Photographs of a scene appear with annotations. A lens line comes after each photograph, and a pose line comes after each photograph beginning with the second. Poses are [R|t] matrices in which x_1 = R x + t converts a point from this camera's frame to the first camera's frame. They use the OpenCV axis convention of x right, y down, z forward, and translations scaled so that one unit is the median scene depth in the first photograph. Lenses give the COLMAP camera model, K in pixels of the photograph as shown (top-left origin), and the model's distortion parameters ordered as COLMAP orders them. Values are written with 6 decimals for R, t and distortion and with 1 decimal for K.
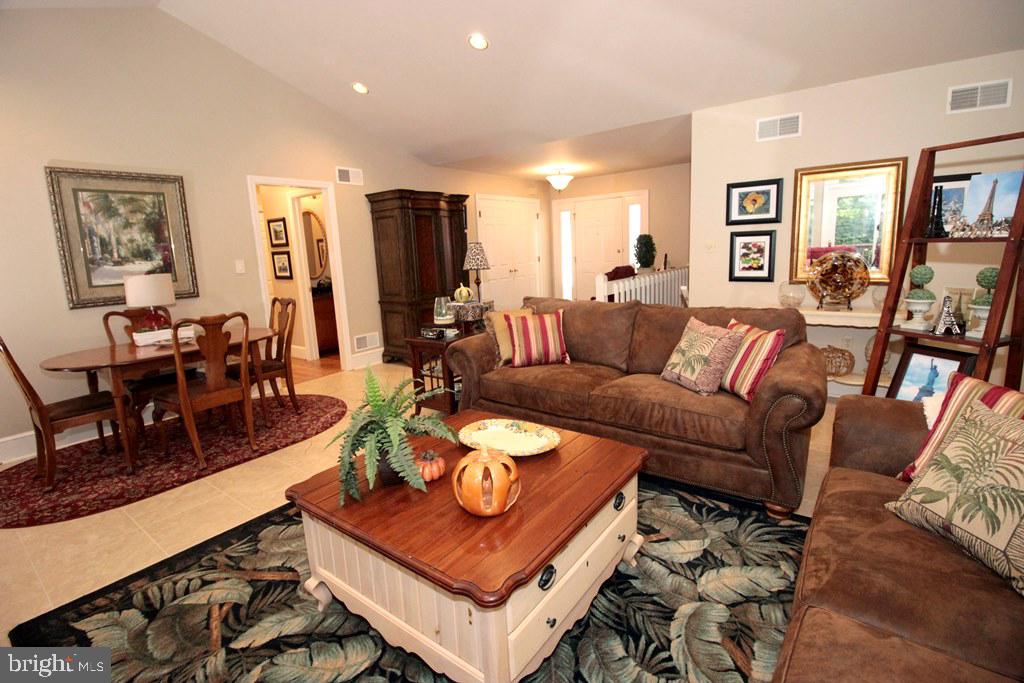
lens RADIAL K [[472.6, 0, 516.2], [0, 472.6, 323.6], [0, 0, 1]] dist [-0.015370, -0.002281]
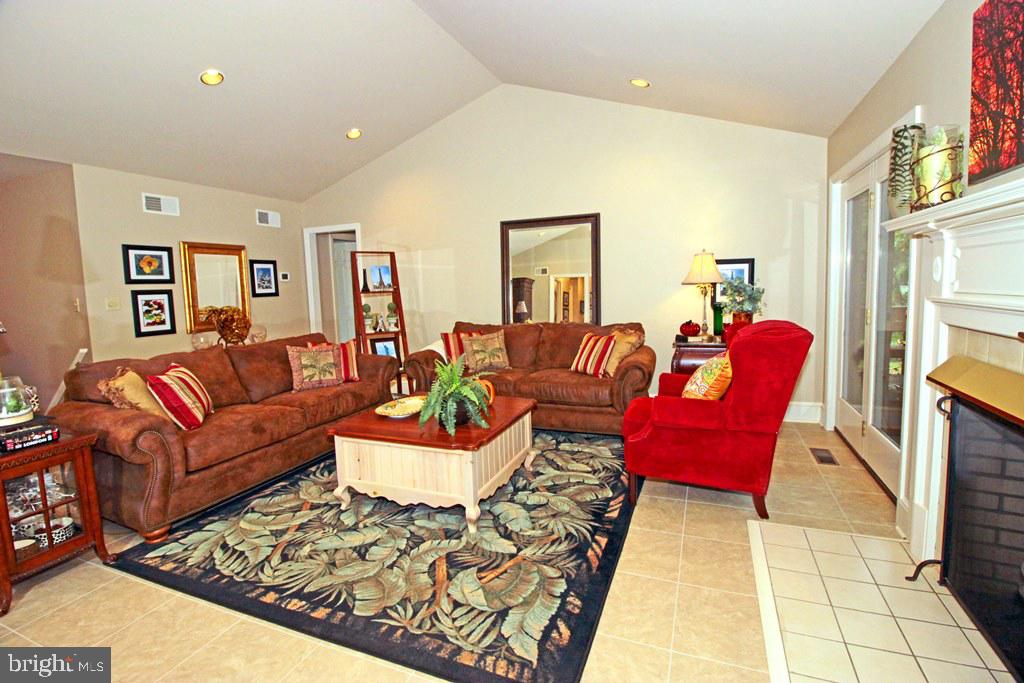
lens RADIAL K [[472.6, 0, 514.3], [0, 472.6, 321.4], [0, 0, 1]] dist [-0.015370, -0.002281]
pose [[-0.252224, -0.022639, 0.967404, -0.860857], [0.199137, 0.977114, 0.074786, -0.040627], [-0.946957, 0.211508, -0.241943, 0.524889]]
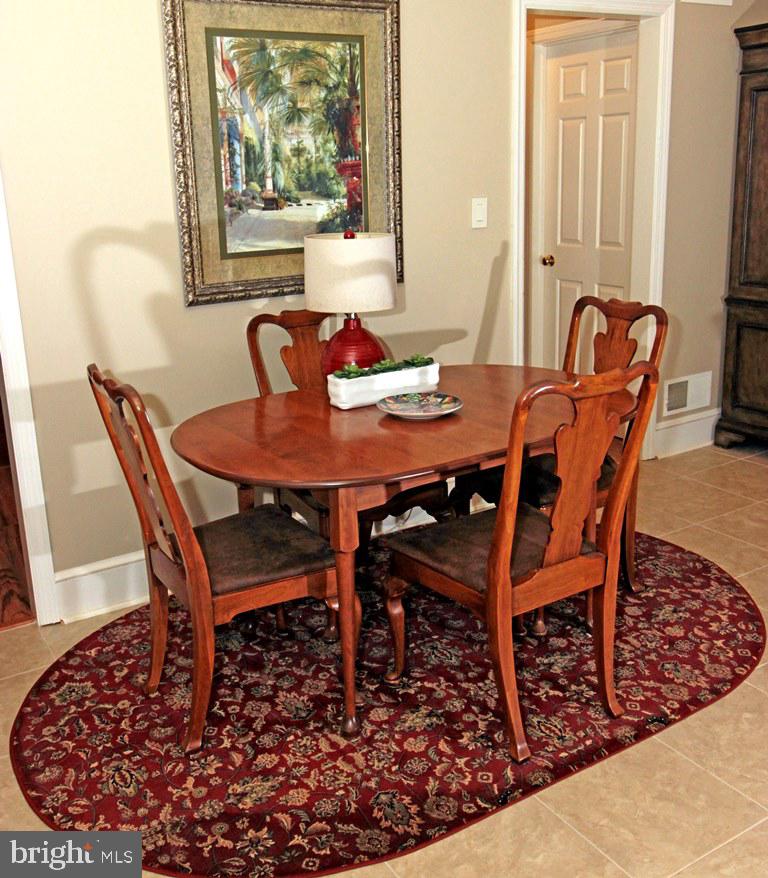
lens RADIAL K [[914.3, 0, 369.2], [0, 914.3, 380.2], [0, 0, 1]] dist [0.049244, 0.000000]
pose [[0.926920, 0.096196, -0.362718, -0.436454], [-0.065110, 0.993152, 0.097007, -0.053201], [0.369566, -0.066302, 0.926836, 0.217672]]
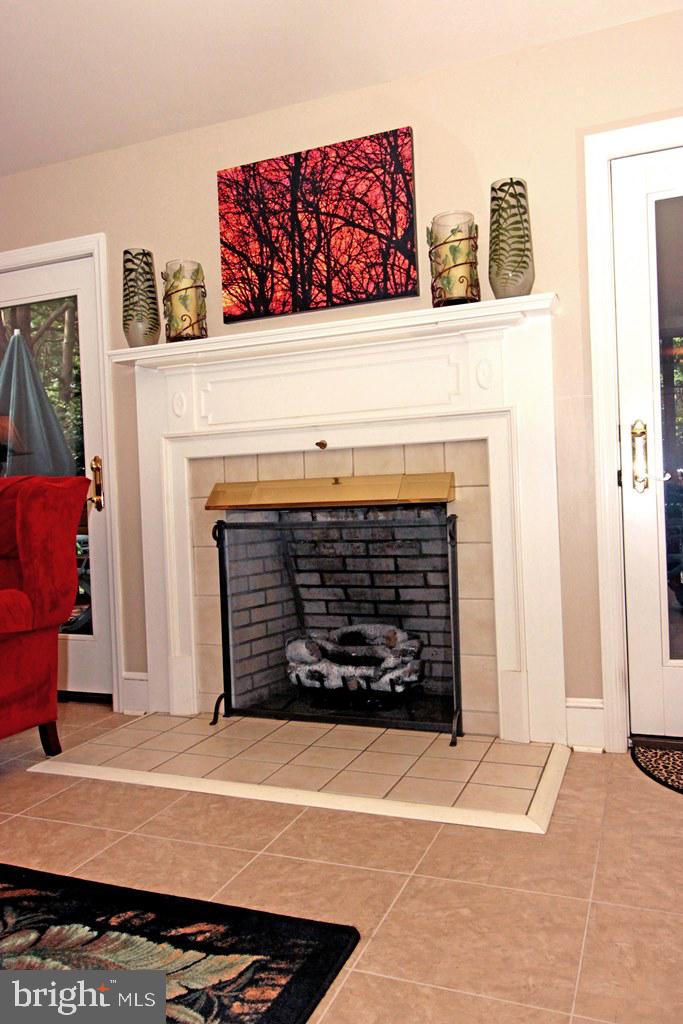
lens RADIAL K [[795.9, 0, 331.2], [0, 795.9, 515.5], [0, 0, 1]] dist [0.015032, 0.002691]
pose [[-0.964213, 0.089688, -0.249499, -0.403548], [0.043039, 0.981512, 0.186499, -0.001515], [0.261613, 0.169087, -0.950246, 0.842163]]
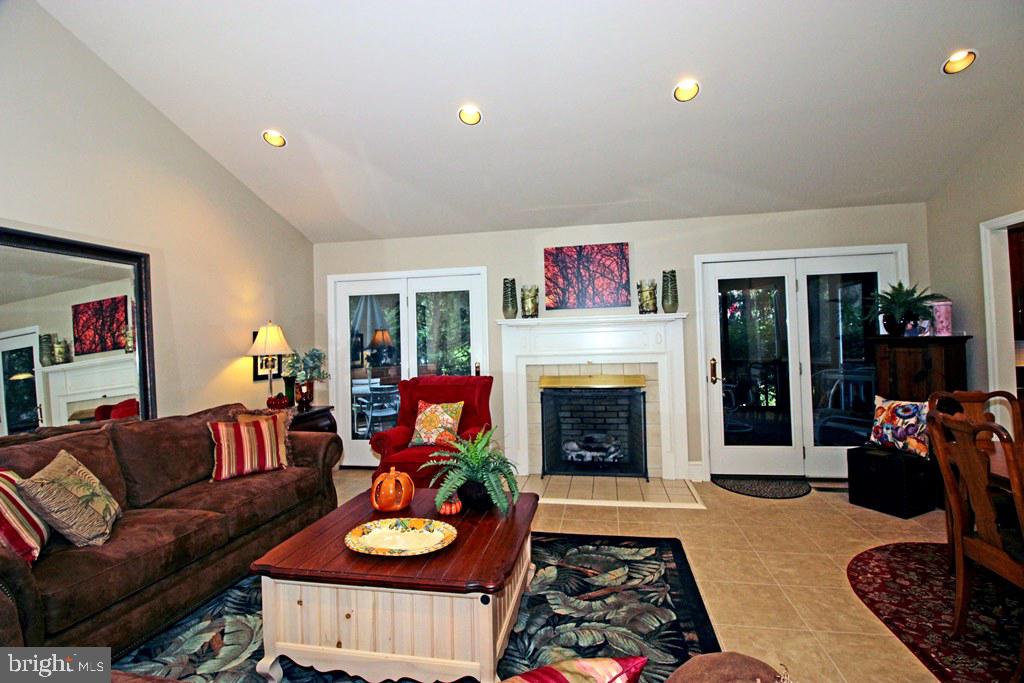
lens RADIAL K [[472.6, 0, 516.8], [0, 472.6, 330.9], [0, 0, 1]] dist [-0.015370, -0.002281]
pose [[-0.894432, 0.059870, -0.443179, 0.092746], [-0.004811, 0.989653, 0.143404, -0.172602], [0.447179, 0.130397, -0.884888, 1.022552]]
